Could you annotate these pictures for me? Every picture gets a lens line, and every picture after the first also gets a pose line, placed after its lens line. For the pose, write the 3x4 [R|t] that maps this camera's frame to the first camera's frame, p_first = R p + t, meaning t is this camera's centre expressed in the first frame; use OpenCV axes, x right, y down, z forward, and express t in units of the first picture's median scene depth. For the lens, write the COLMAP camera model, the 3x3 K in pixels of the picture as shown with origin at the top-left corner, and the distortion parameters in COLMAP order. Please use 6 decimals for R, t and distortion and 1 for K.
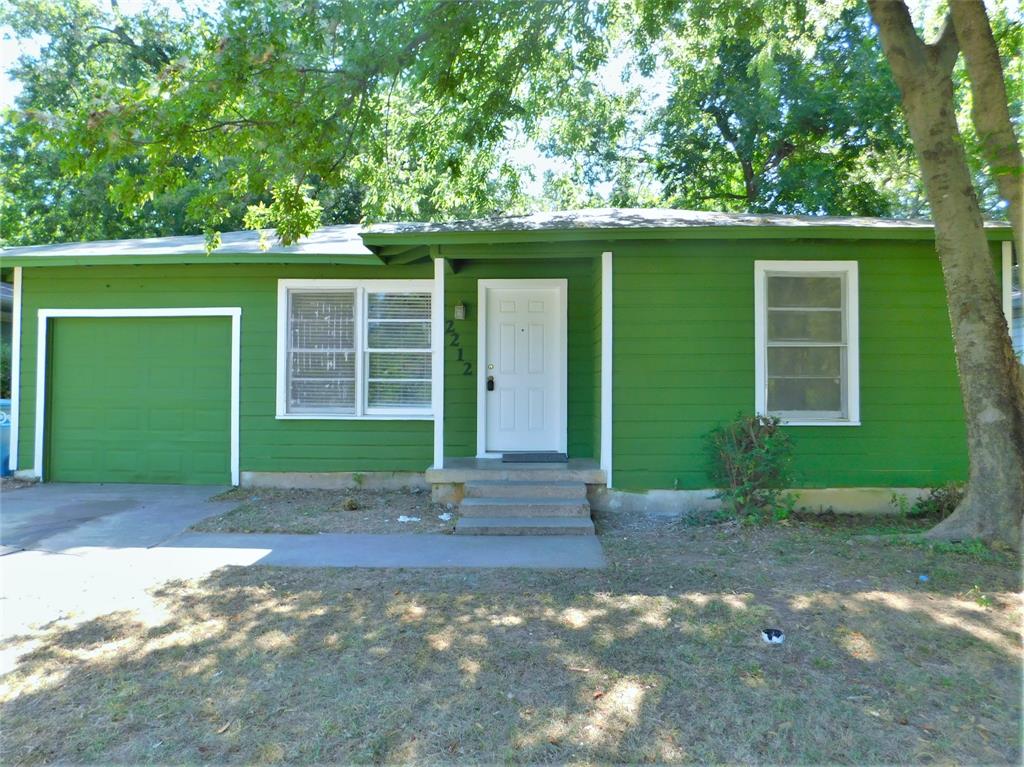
lens RADIAL K [[698.6, 0, 512.0], [0, 698.6, 383.5], [0, 0, 1]] dist [-0.070097, 0.002655]
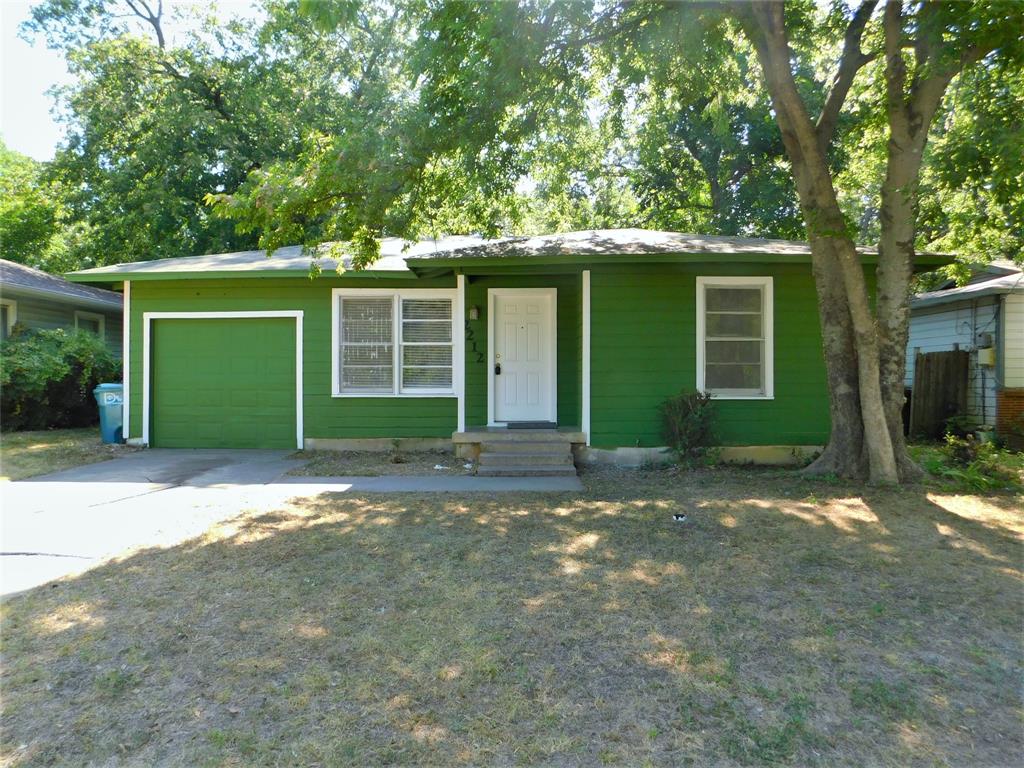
lens RADIAL K [[698.6, 0, 512.0], [0, 698.6, 384.0], [0, 0, 1]] dist [-0.070097, 0.002655]
pose [[0.999903, -0.003607, 0.013427, -0.024546], [0.003362, 0.999829, 0.018209, 0.004560], [-0.013490, -0.018162, 0.999744, -0.333392]]
